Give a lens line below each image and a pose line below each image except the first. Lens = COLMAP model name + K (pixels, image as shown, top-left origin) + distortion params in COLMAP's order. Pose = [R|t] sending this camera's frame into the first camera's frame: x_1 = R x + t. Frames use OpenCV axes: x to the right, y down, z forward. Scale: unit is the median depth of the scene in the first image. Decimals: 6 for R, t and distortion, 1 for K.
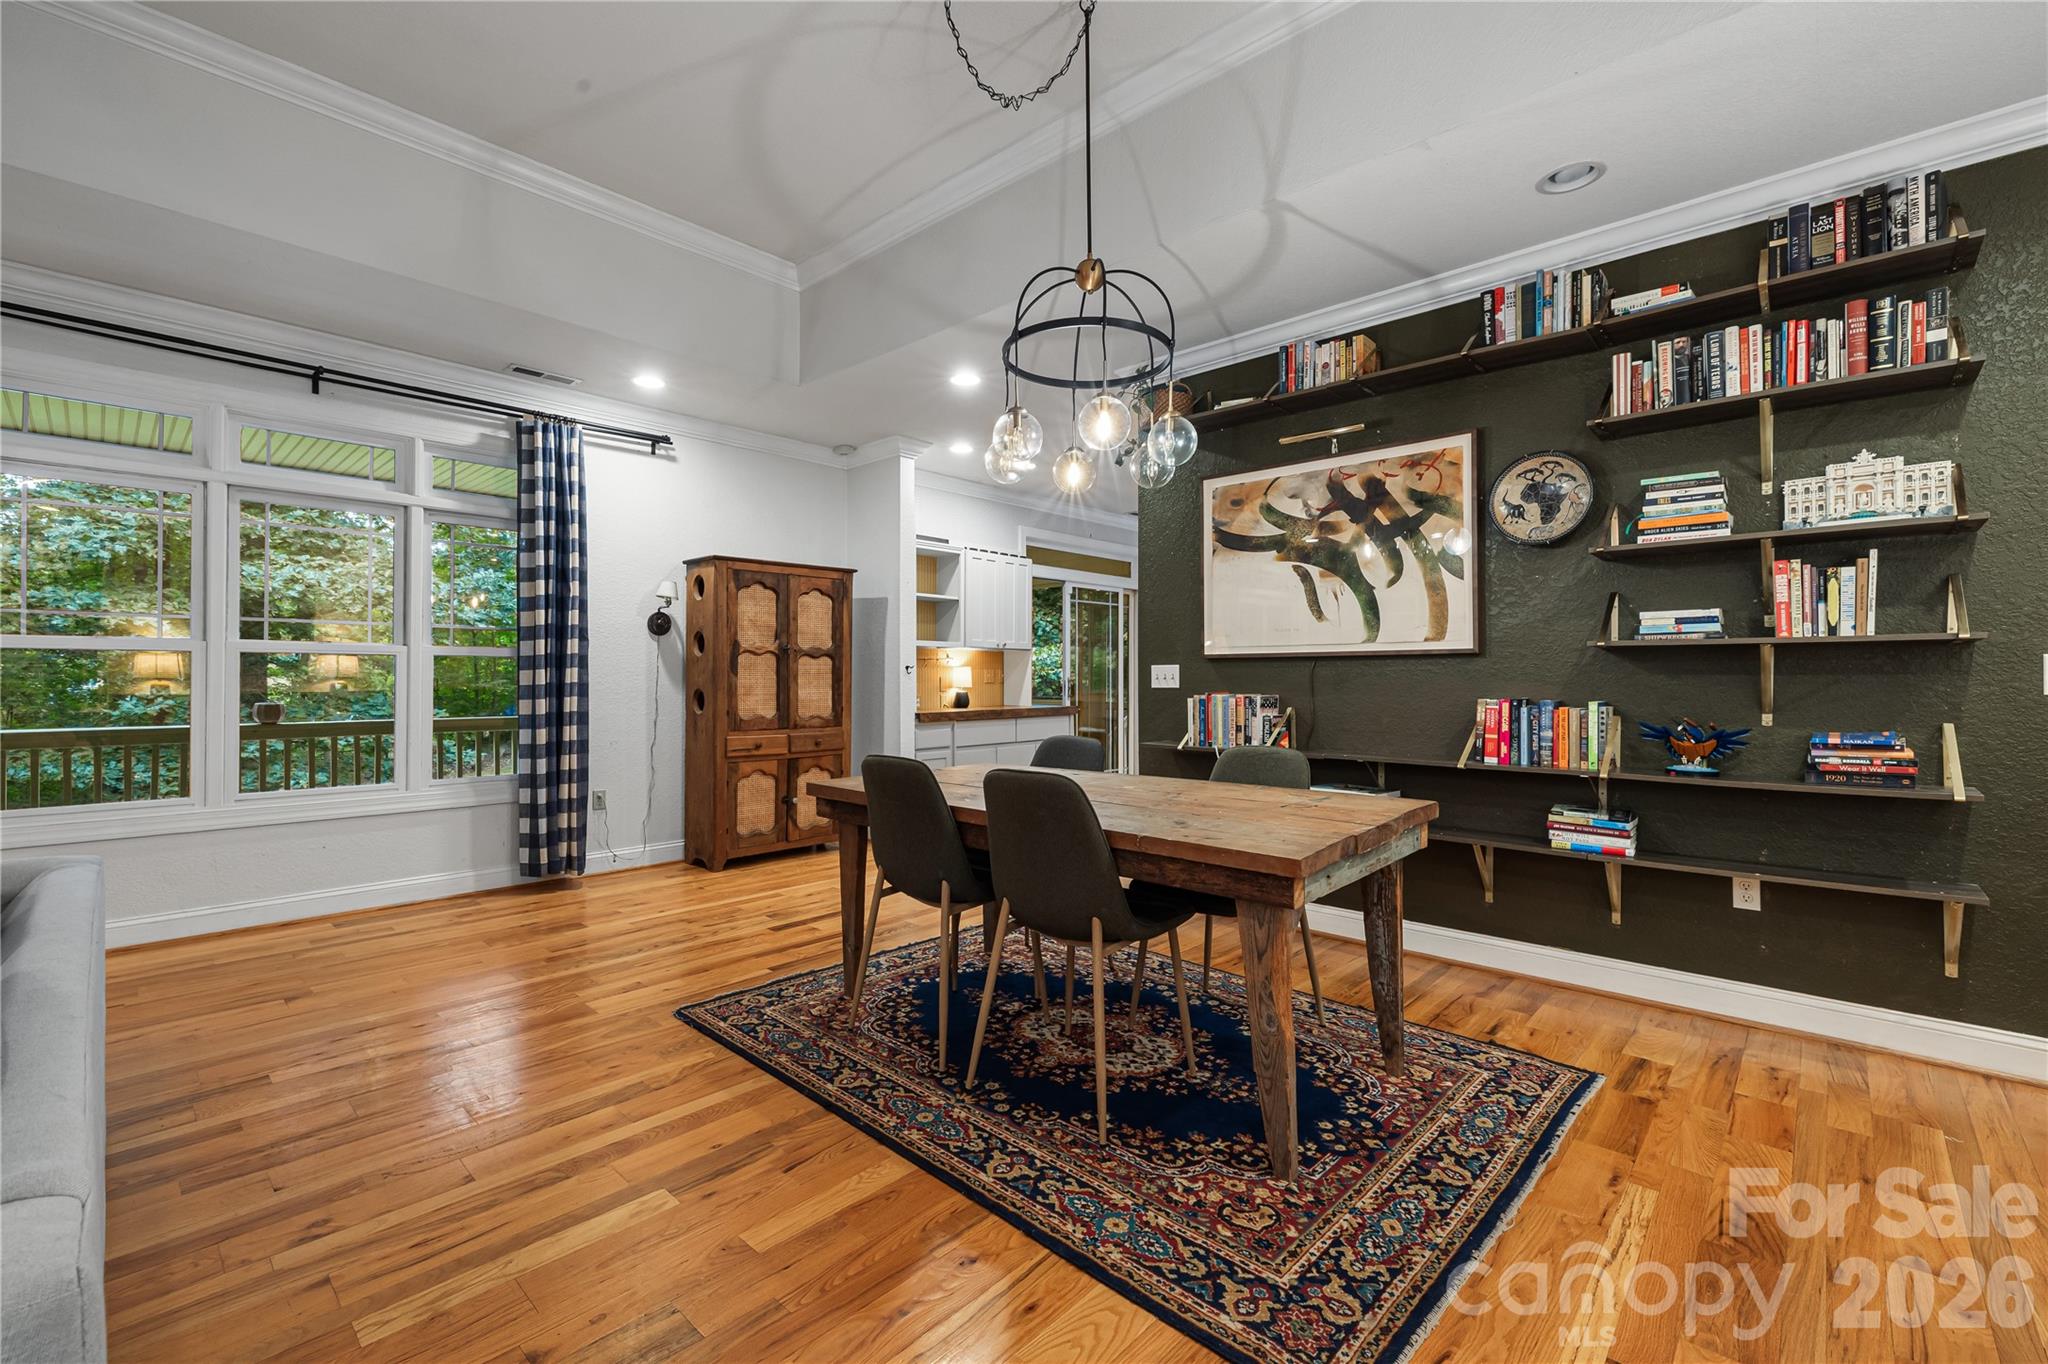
lens RADIAL K [[859.8, 0, 1005.6], [0, 859.8, 677.9], [0, 0, 1]] dist [0.001417, 0.000166]
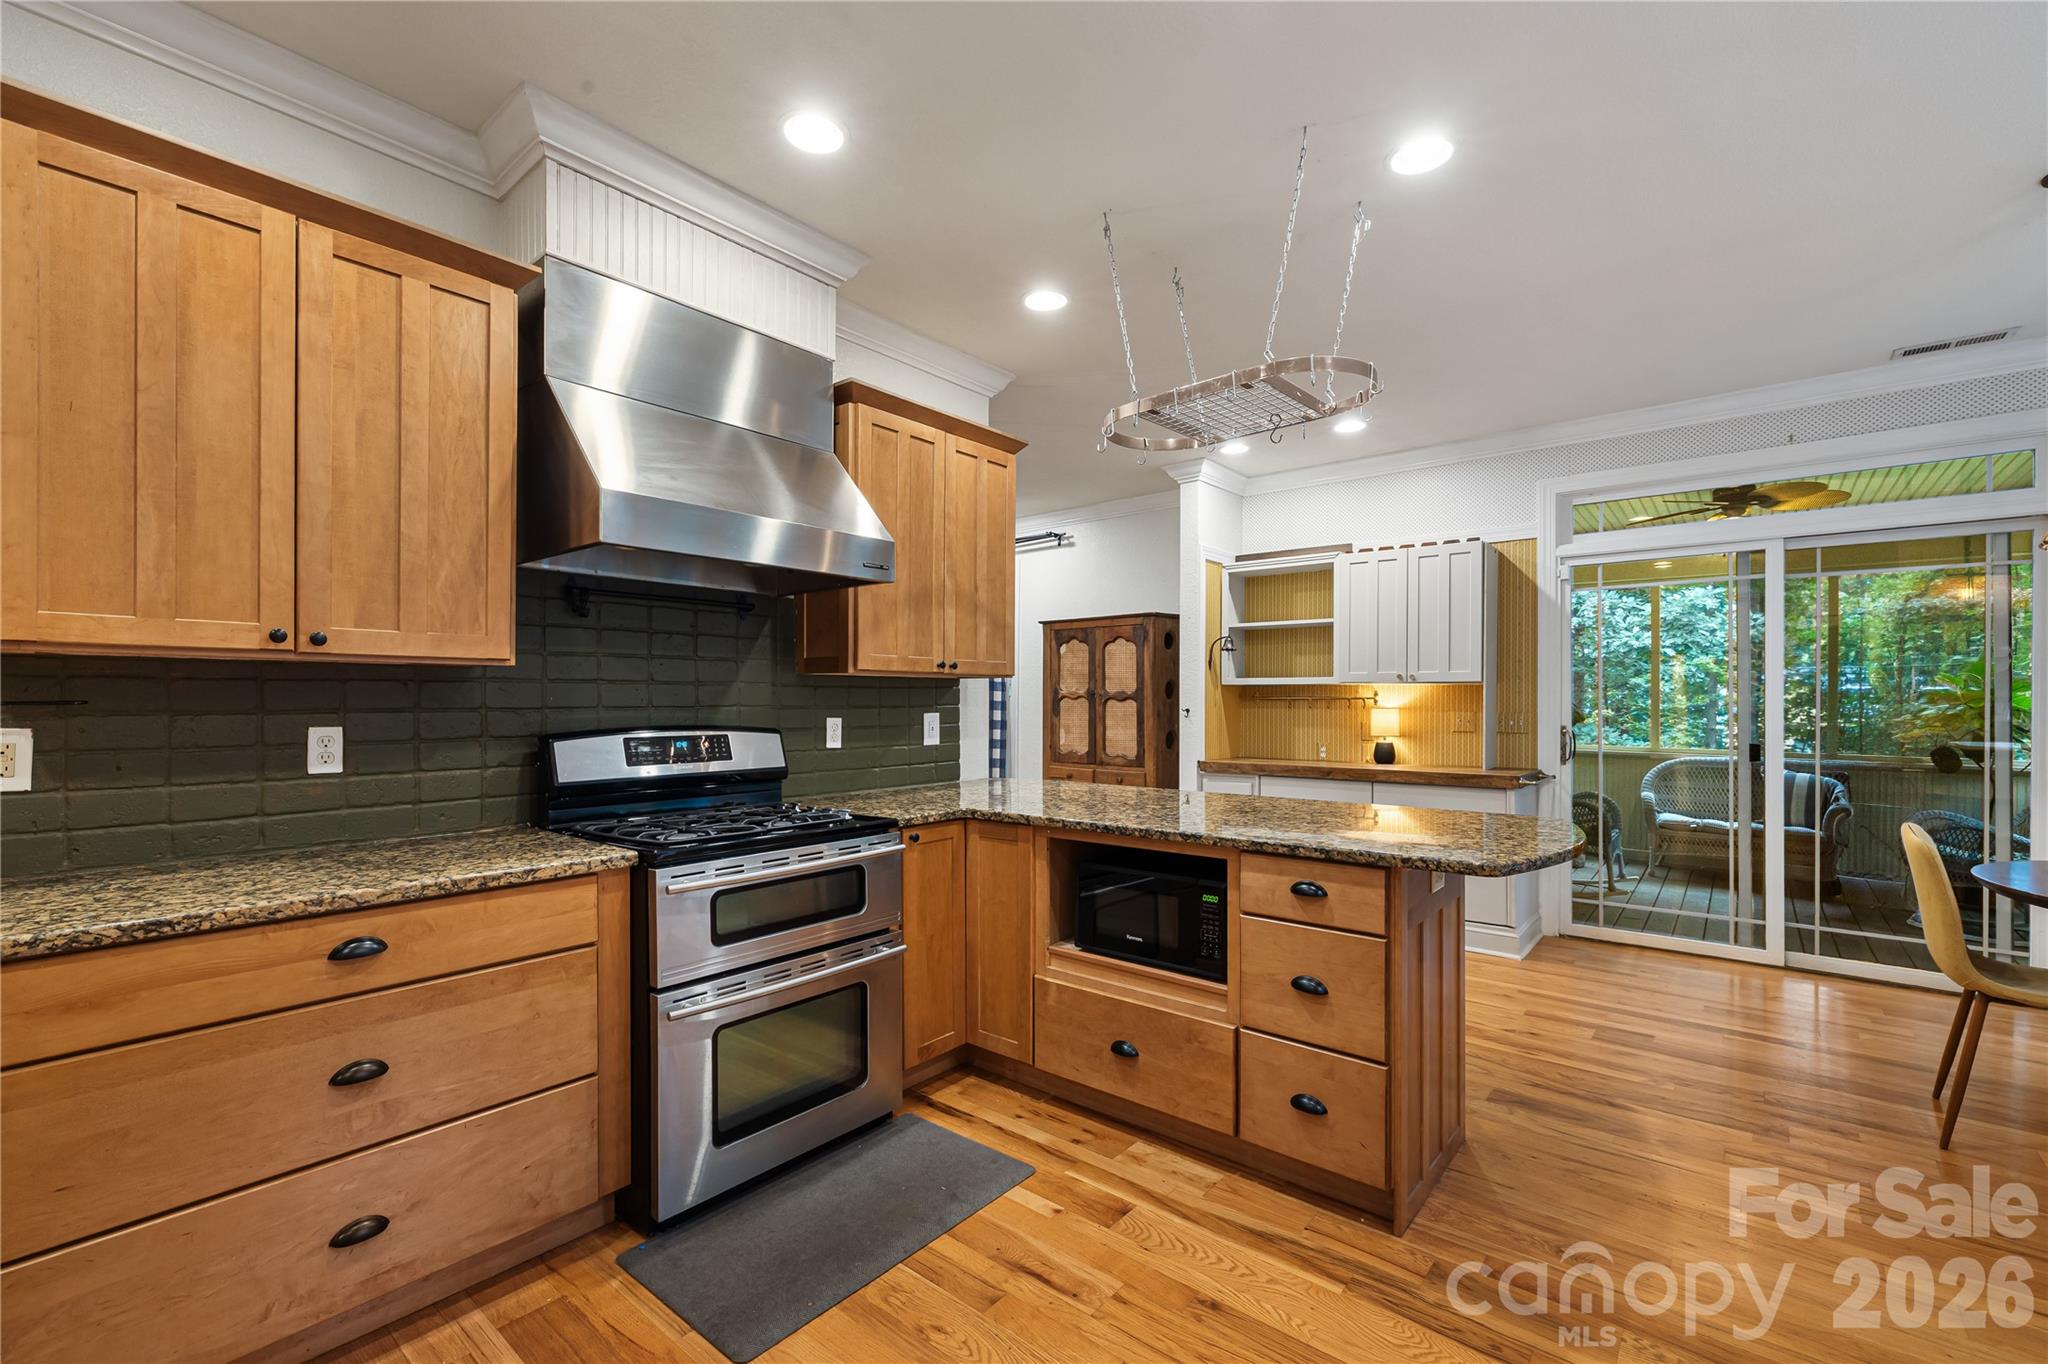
lens RADIAL K [[871.4, 0, 1007.2], [0, 871.4, 700.9], [0, 0, 1]] dist [-0.000471, 0.000044]
pose [[0.058611, 0.000938, -0.998280, 0.871881], [-0.000993, 0.999999, 0.000881, -0.024762], [0.998280, 0.000940, 0.058612, 0.814054]]
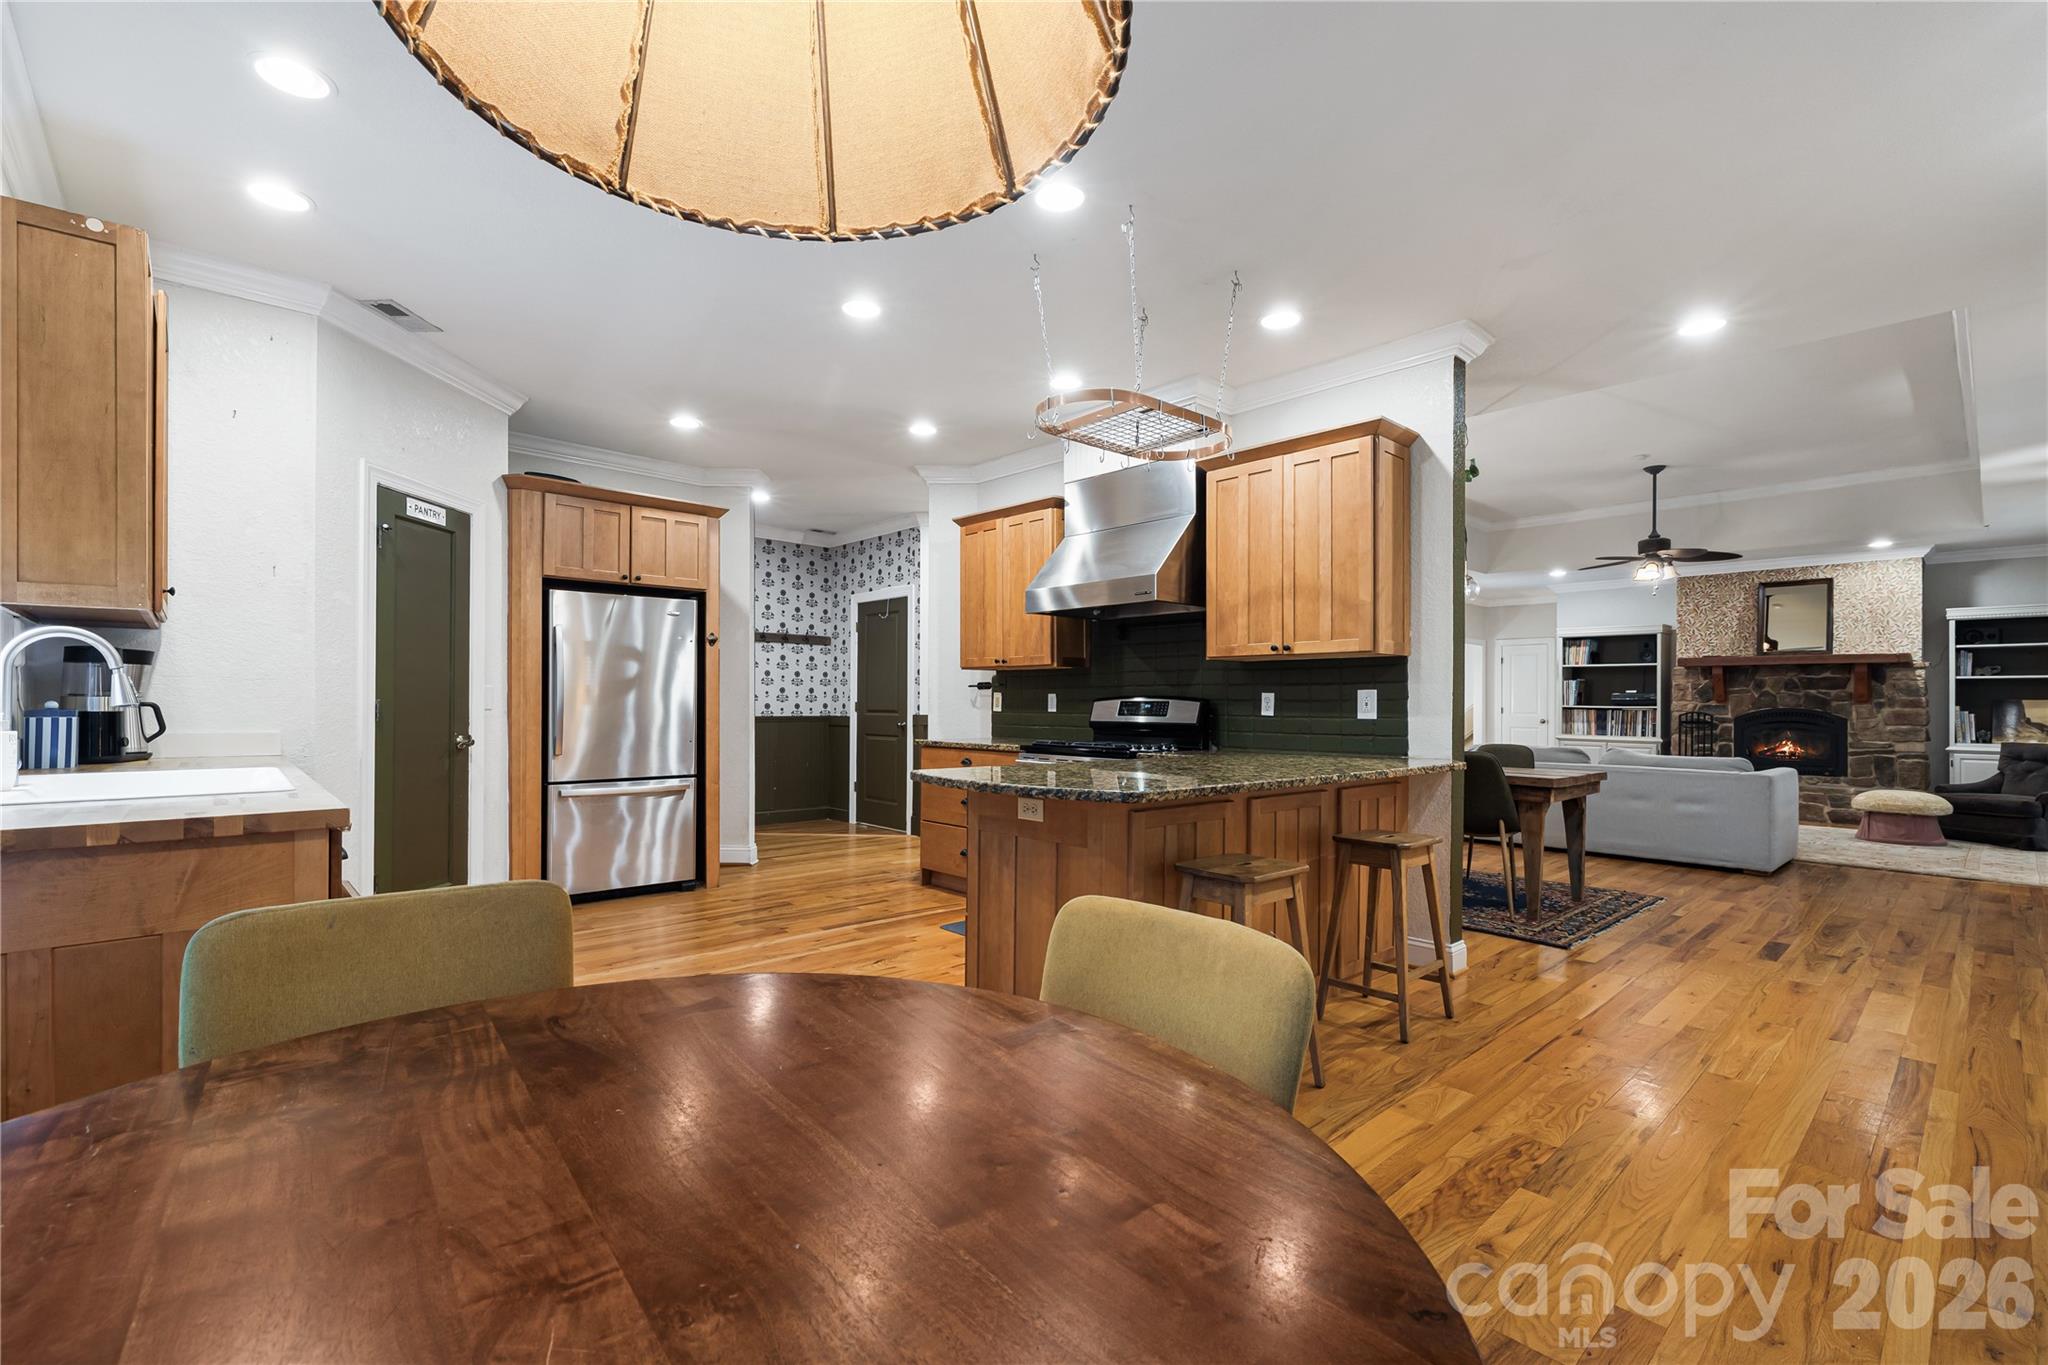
lens RADIAL K [[889.3, 0, 1011.3], [0, 889.3, 694.1], [0, 0, 1]] dist [0.002745, 0.000178]
pose [[-0.997611, -0.007109, 0.068708, 0.439762], [-0.007831, 0.999917, -0.010244, -0.000983], [-0.068629, -0.010758, -0.997584, 1.563601]]
